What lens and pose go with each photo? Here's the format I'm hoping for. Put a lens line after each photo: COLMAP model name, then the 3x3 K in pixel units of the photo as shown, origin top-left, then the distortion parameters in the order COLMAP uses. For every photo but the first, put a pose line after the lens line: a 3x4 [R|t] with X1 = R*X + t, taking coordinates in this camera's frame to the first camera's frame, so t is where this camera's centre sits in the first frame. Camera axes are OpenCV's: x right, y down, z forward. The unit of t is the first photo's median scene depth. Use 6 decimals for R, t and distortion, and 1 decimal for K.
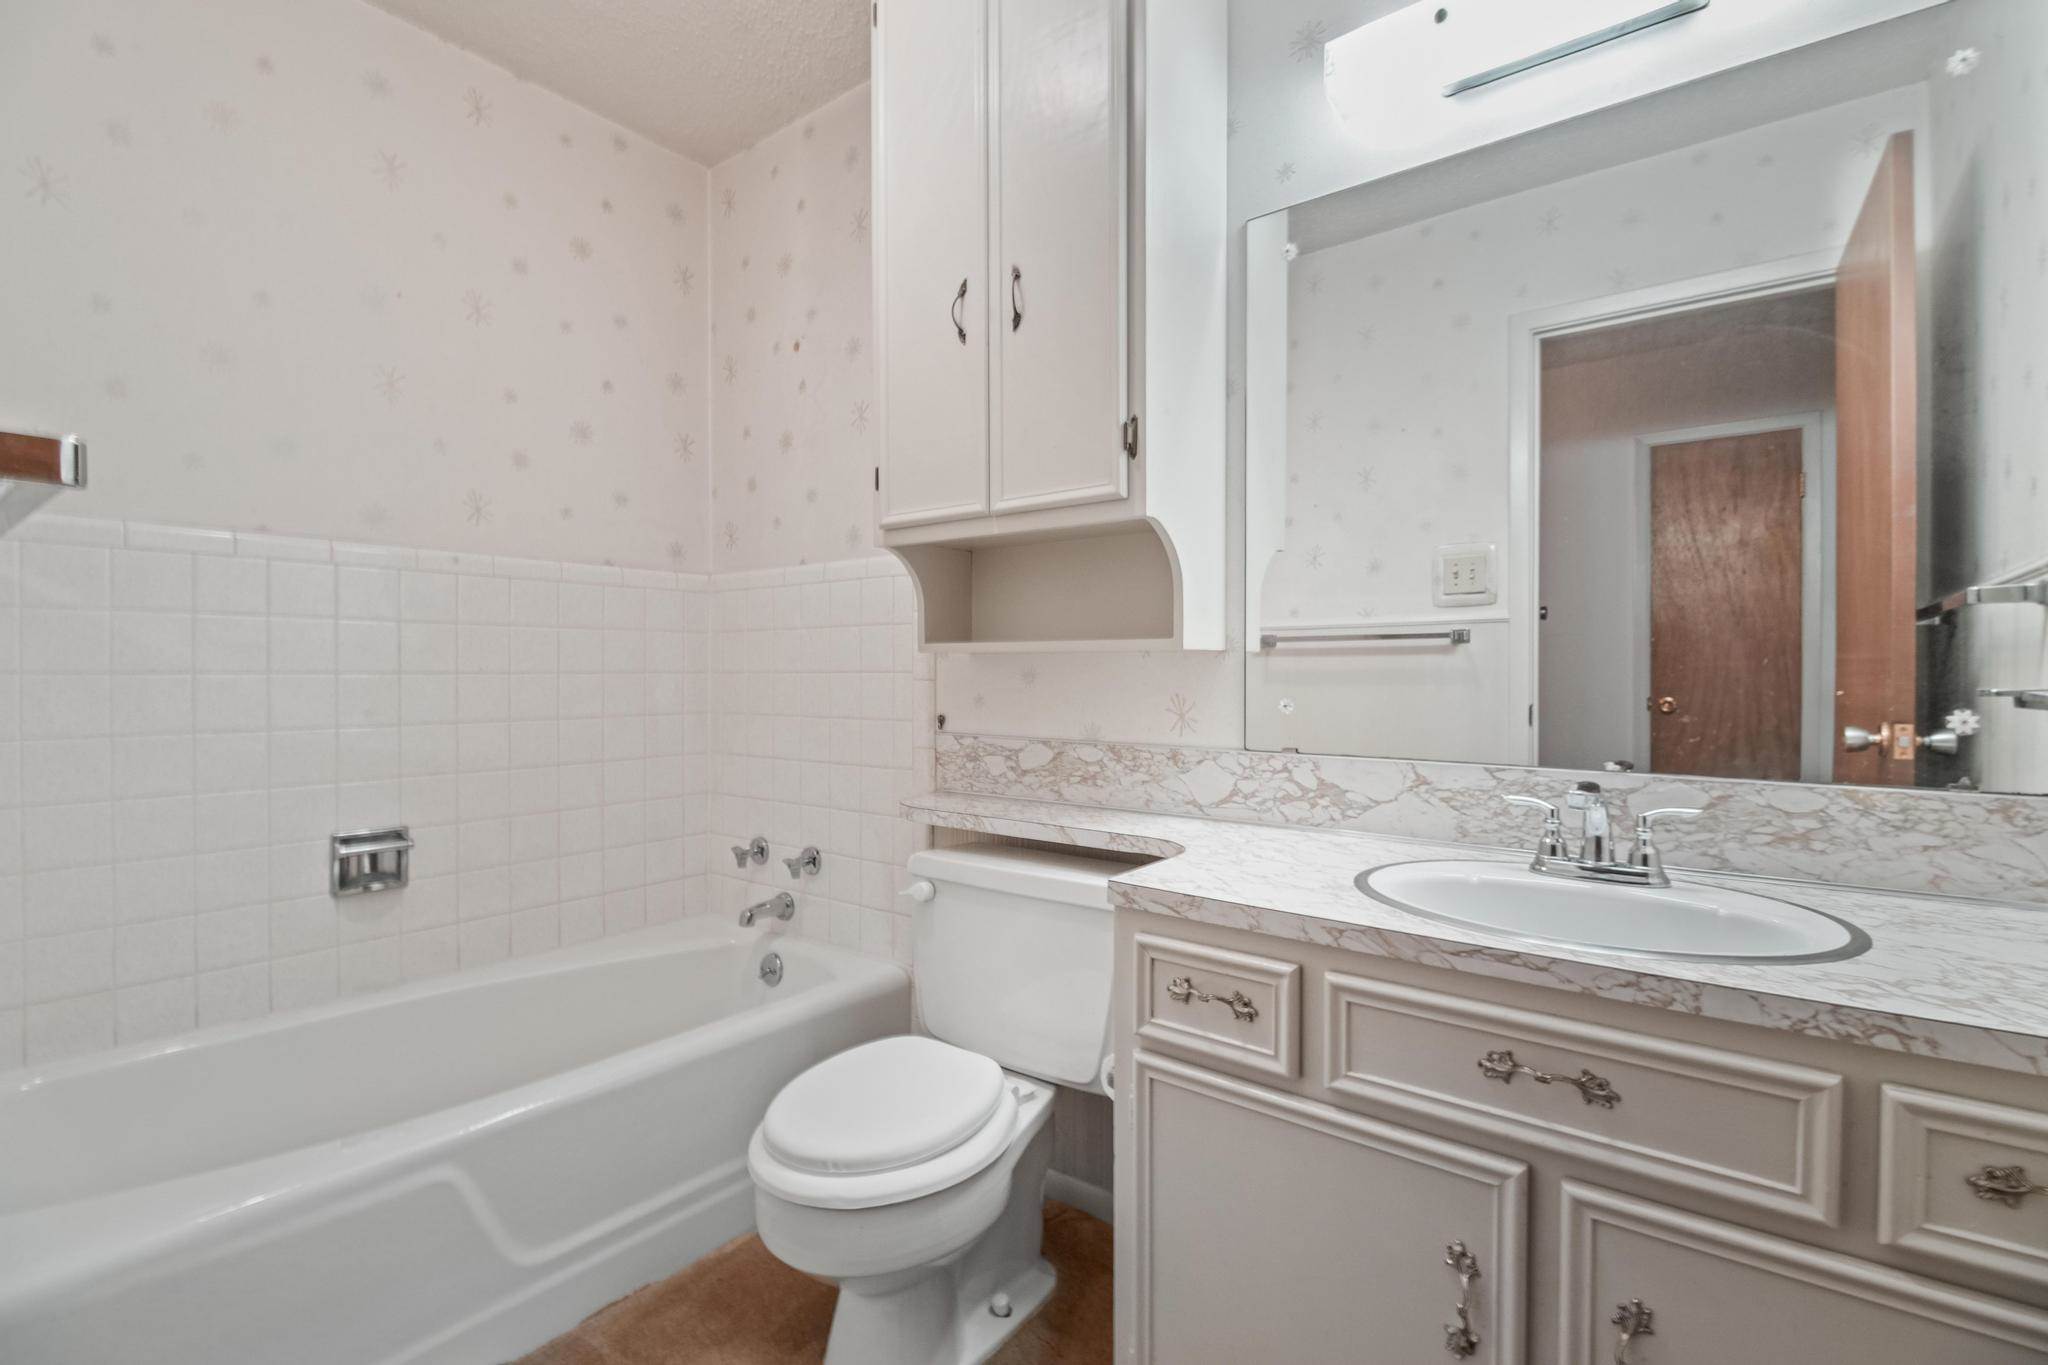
lens RADIAL K [[927.5, 0, 1039.2], [0, 927.5, 690.9], [0, 0, 1]] dist [0.009039, -0.011576]
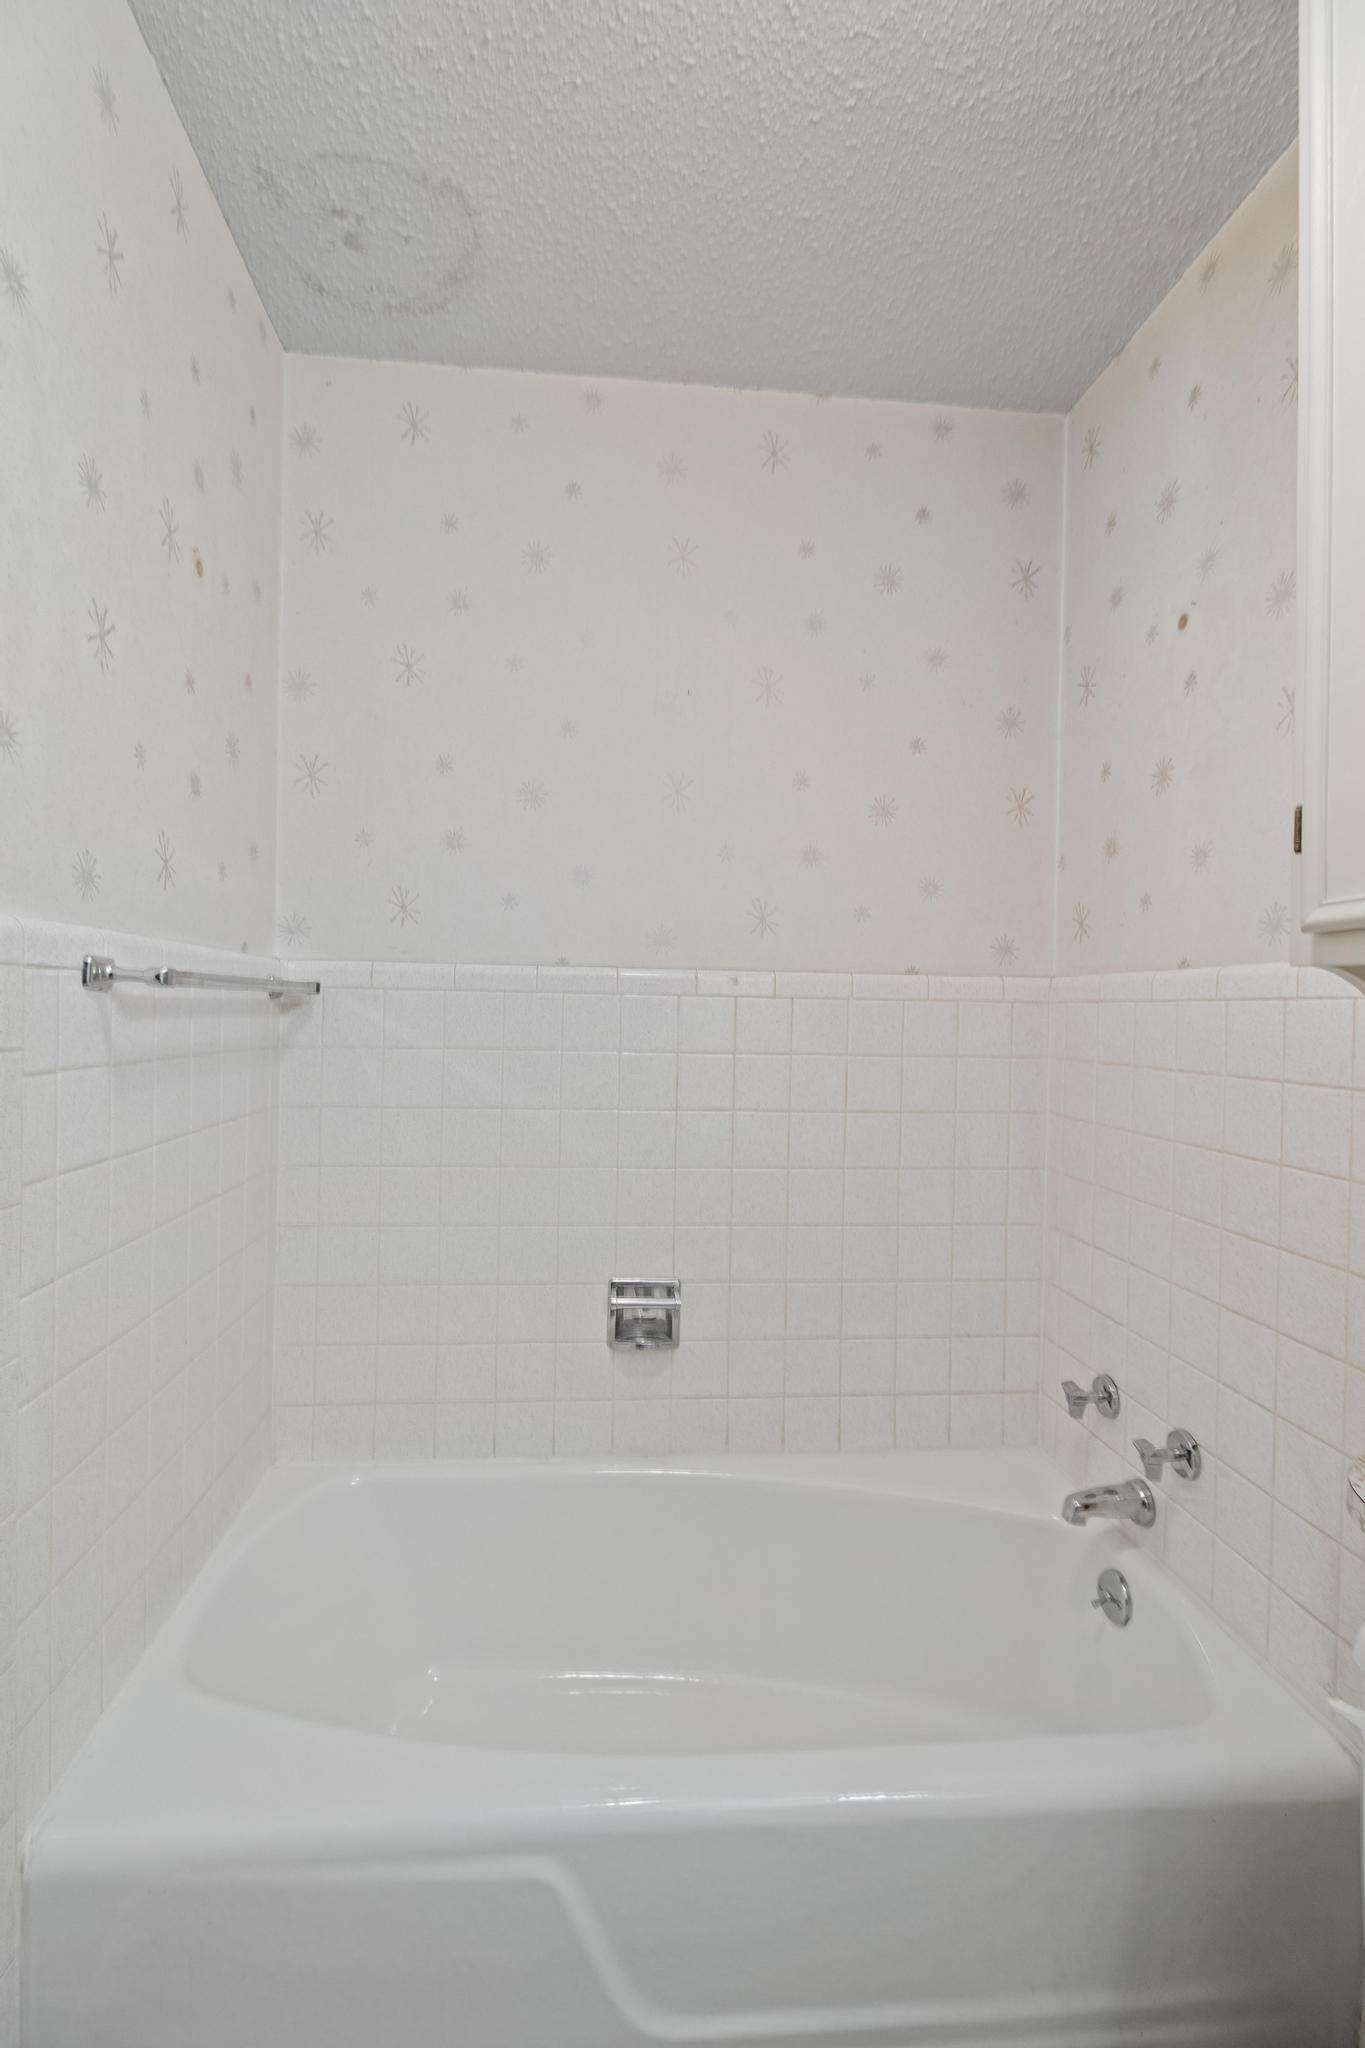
lens RADIAL K [[927.5, 0, 656.7], [0, 927.5, 1013.8], [0, 0, 1]] dist [0.009039, -0.011576]
pose [[0.668985, 0.014510, -0.743135, -0.028570], [-0.033465, 0.999384, -0.010613, -0.087683], [0.742522, 0.031969, 0.669058, 0.325247]]
